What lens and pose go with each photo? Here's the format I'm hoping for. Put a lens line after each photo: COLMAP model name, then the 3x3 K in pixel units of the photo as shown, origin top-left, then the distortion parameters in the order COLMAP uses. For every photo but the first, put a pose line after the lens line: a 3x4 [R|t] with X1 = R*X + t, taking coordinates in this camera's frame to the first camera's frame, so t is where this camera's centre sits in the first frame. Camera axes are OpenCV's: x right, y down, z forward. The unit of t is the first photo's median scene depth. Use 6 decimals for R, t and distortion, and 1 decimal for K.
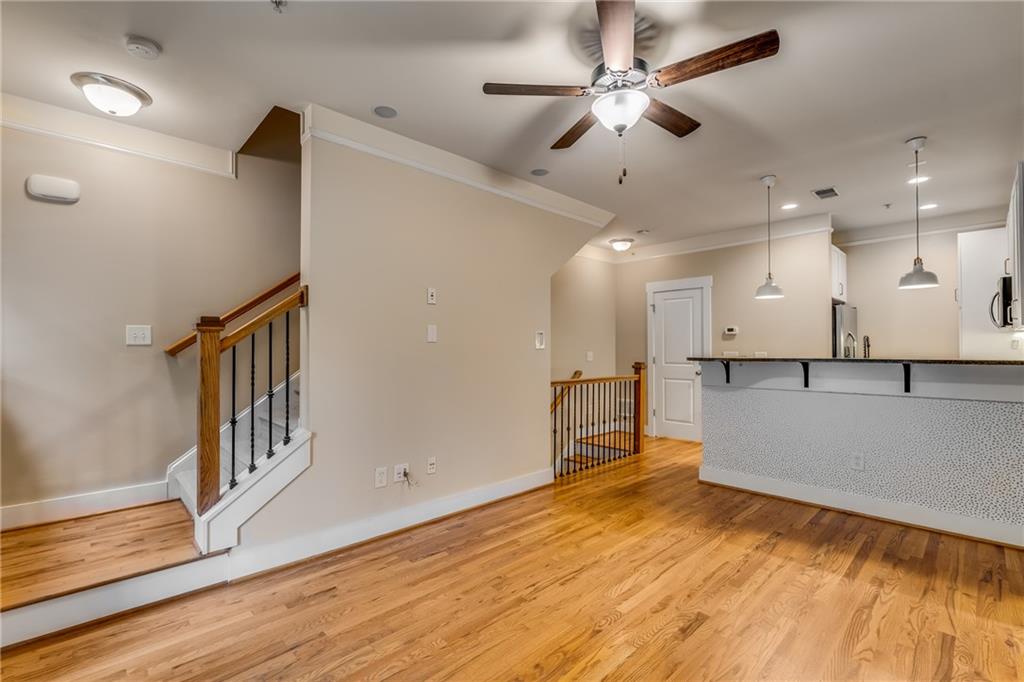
lens RADIAL K [[454.5, 0, 512.5], [0, 454.5, 346.3], [0, 0, 1]] dist [-0.003806, -0.000113]
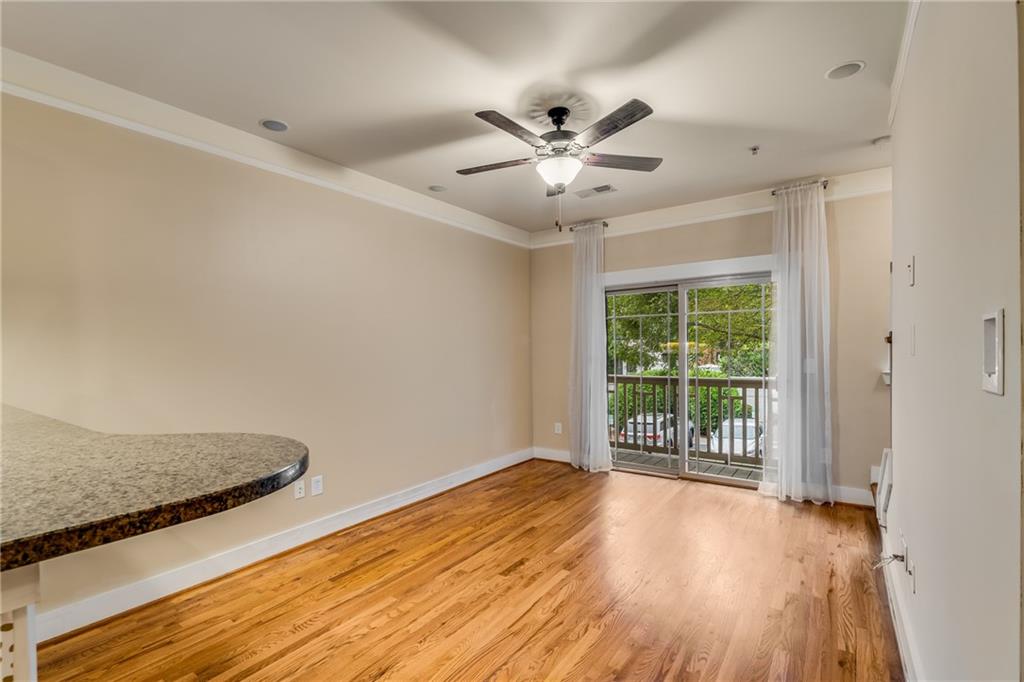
lens RADIAL K [[469.9, 0, 508.8], [0, 469.9, 351.4], [0, 0, 1]] dist [-0.000457, -0.000447]
pose [[-0.981418, 0.017553, -0.191079, 0.277039], [0.018397, 0.999827, -0.002644, -0.013511], [0.191000, -0.006110, -0.981571, 0.986397]]
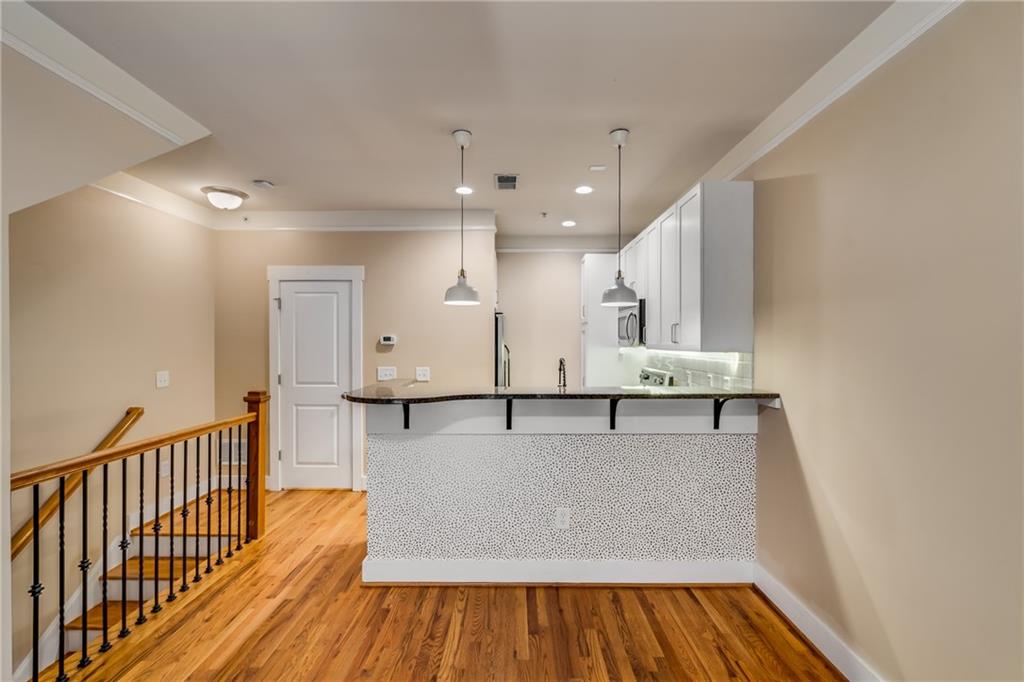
lens RADIAL K [[454.5, 0, 516.7], [0, 454.5, 346.9], [0, 0, 1]] dist [-0.003806, -0.000113]
pose [[0.697091, -0.002587, 0.716978, 0.093057], [-0.008551, 0.999892, 0.011921, -0.039391], [-0.716932, -0.014441, 0.696994, 0.354035]]
